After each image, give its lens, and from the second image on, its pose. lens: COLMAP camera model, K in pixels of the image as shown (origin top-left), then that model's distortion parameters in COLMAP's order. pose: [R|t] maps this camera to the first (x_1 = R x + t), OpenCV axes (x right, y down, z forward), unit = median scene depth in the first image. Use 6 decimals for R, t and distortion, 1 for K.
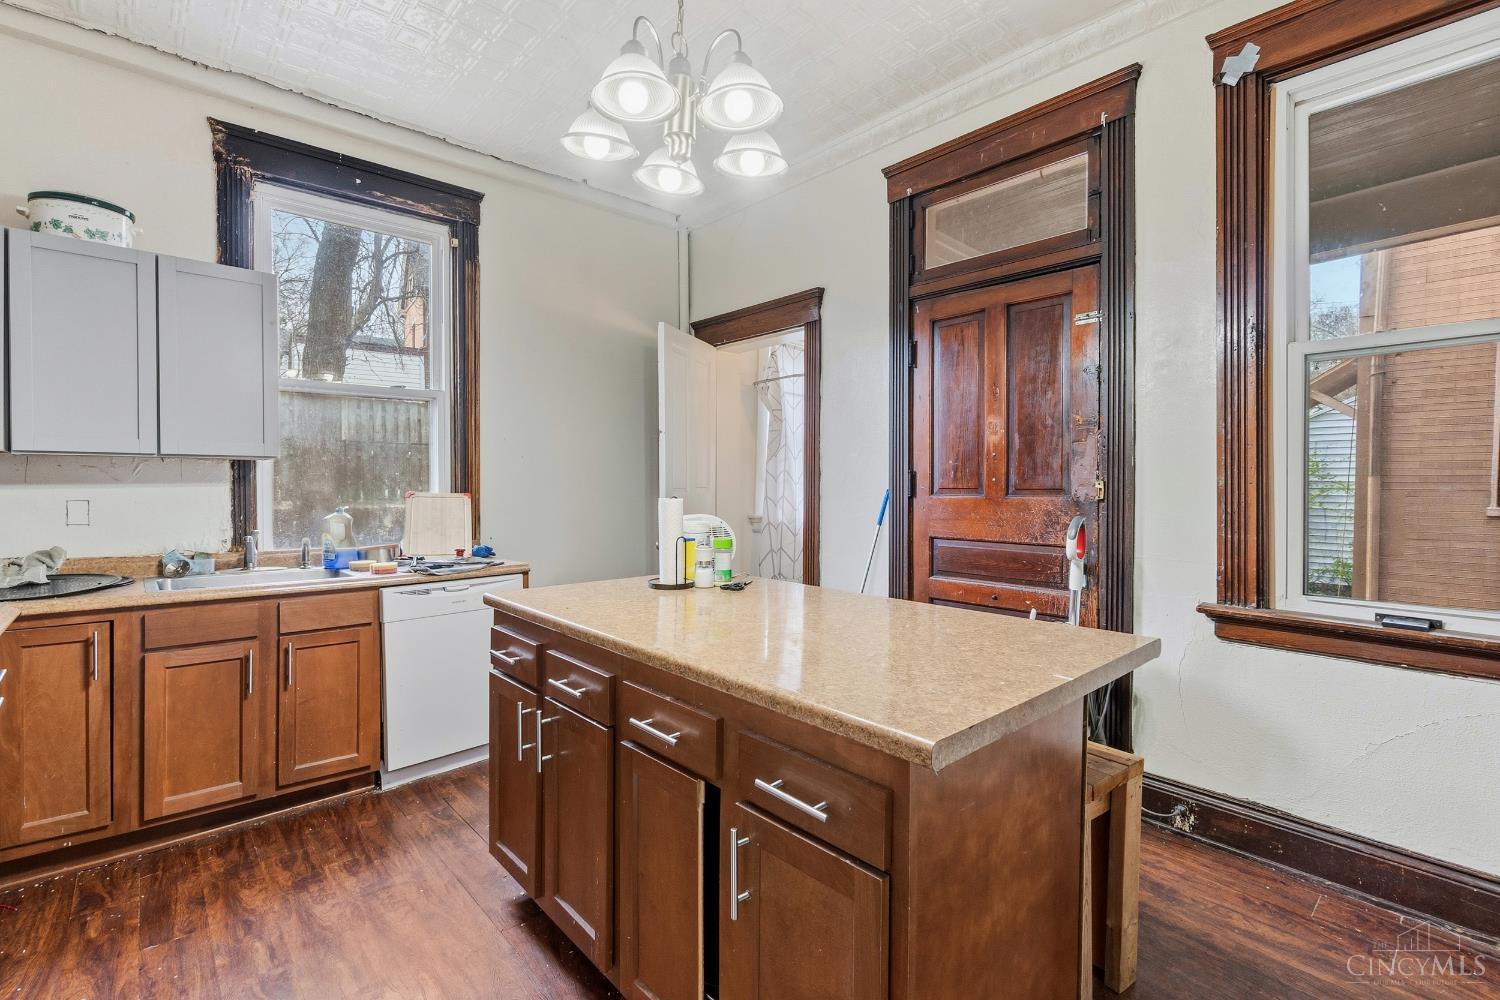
lens RADIAL K [[680.9, 0, 746.0], [0, 680.9, 491.0], [0, 0, 1]] dist [0.001316, 0.000222]
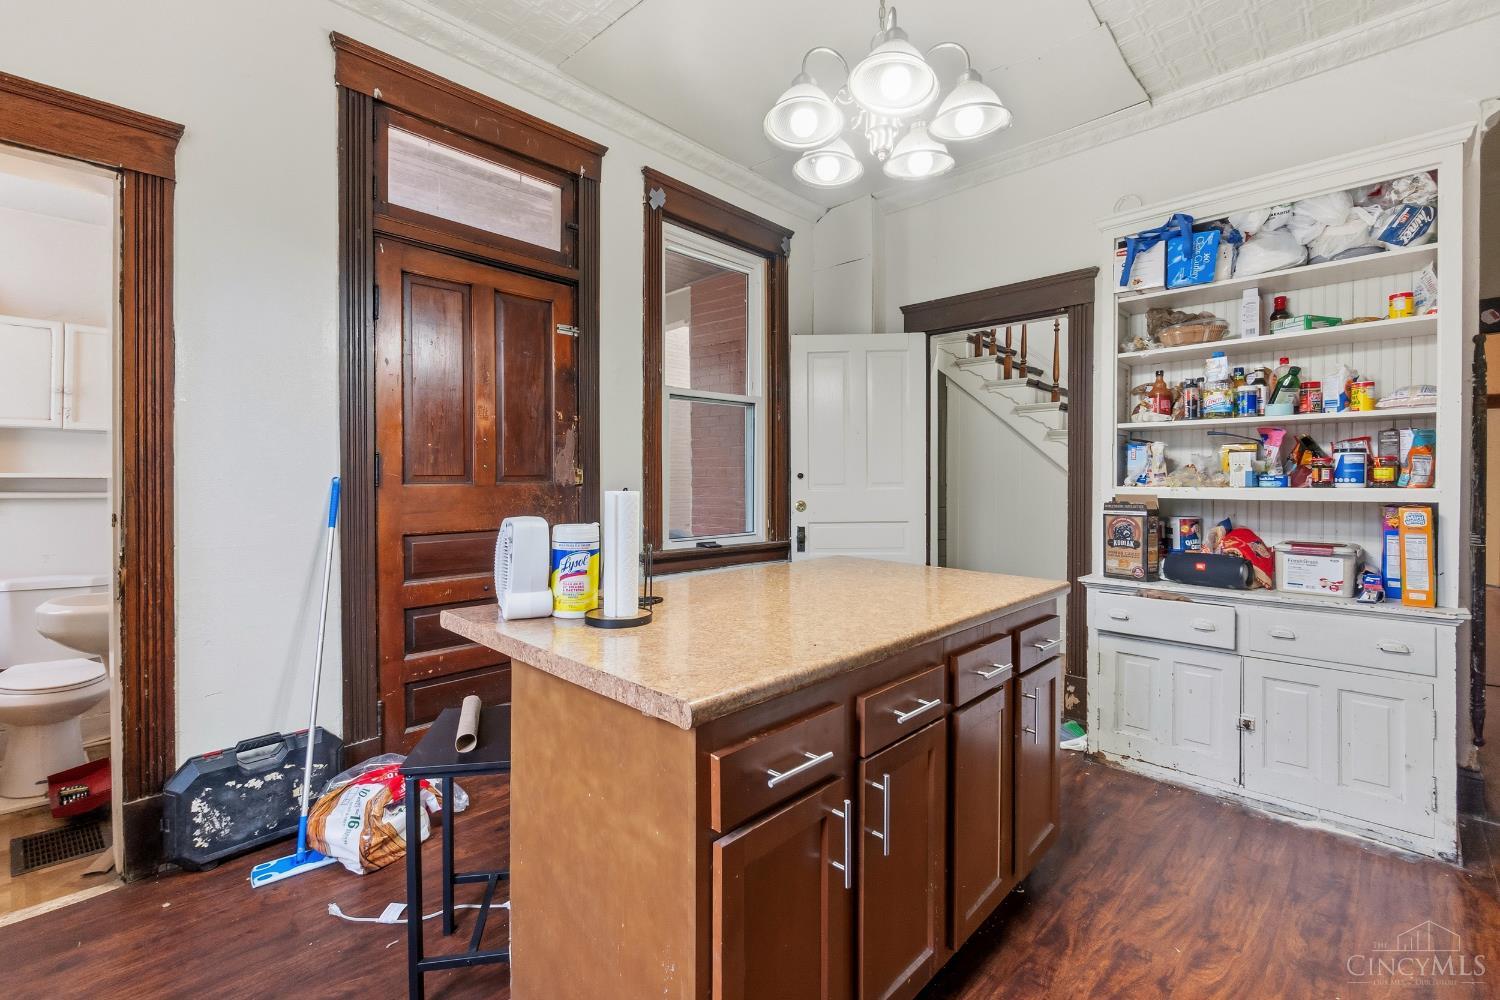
lens RADIAL K [[656.5, 0, 737.3], [0, 656.5, 477.8], [0, 0, 1]] dist [-0.001258, -0.000325]
pose [[-0.064317, -0.005810, 0.997913, -0.655471], [0.007062, 0.999955, 0.006277, -0.003832], [-0.997905, 0.007451, -0.064273, 0.787384]]
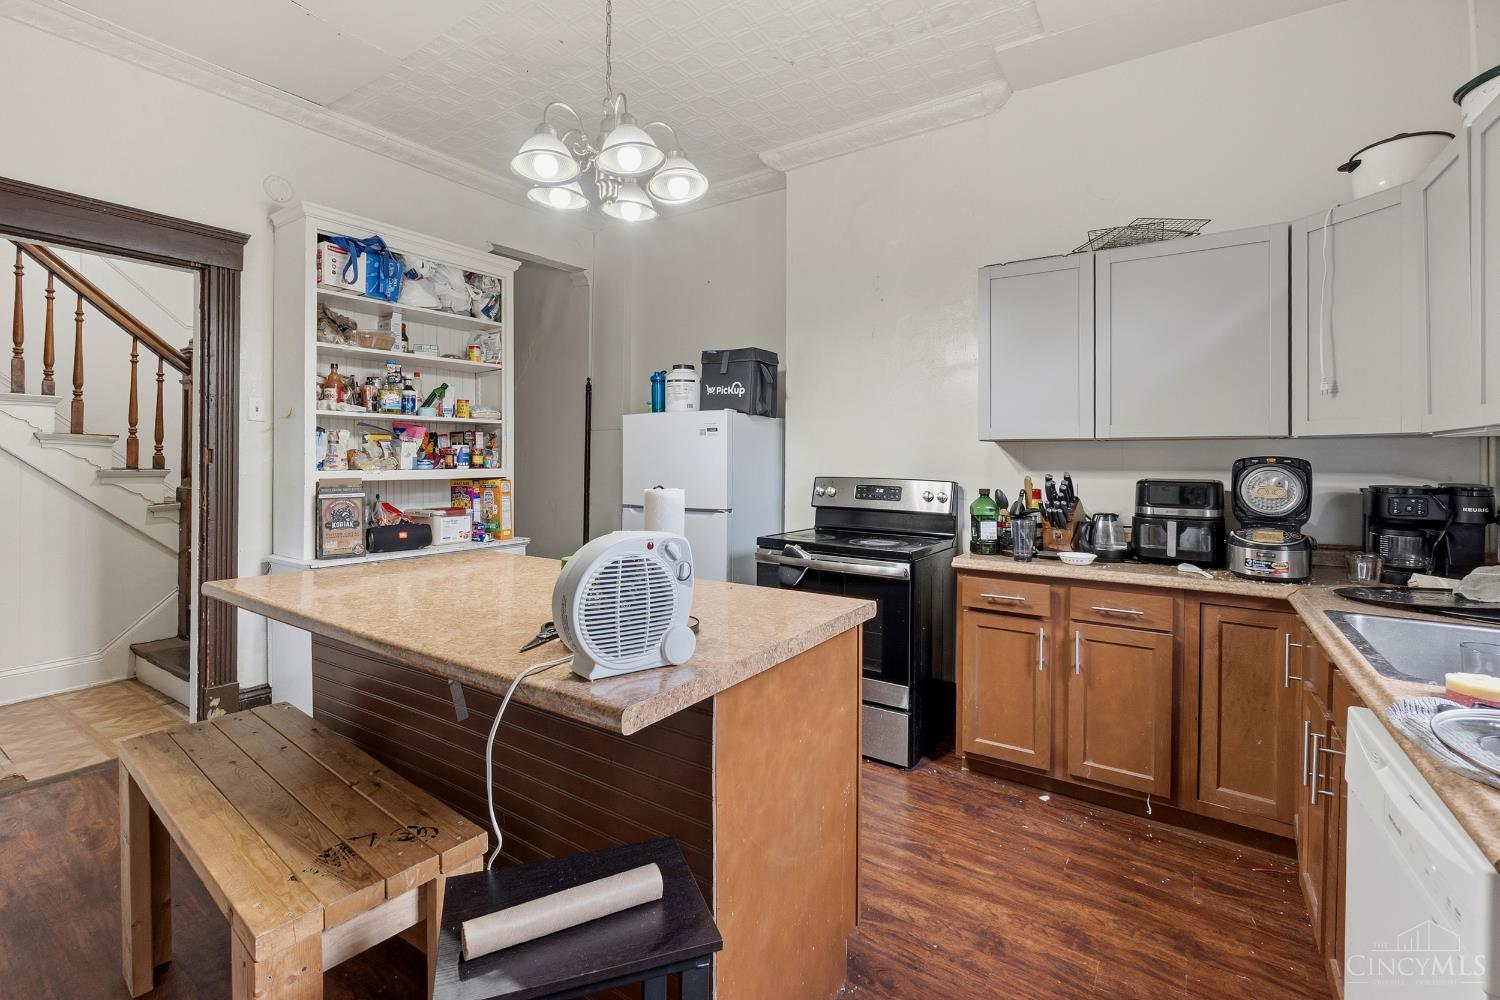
lens RADIAL K [[661.3, 0, 744.8], [0, 661.3, 456.8], [0, 0, 1]] dist [-0.001462, -0.000202]
pose [[-0.969758, -0.013605, -0.243688, -0.030759], [-0.014681, 0.999889, 0.002601, -0.016142], [0.243626, 0.006100, -0.969850, 1.363052]]
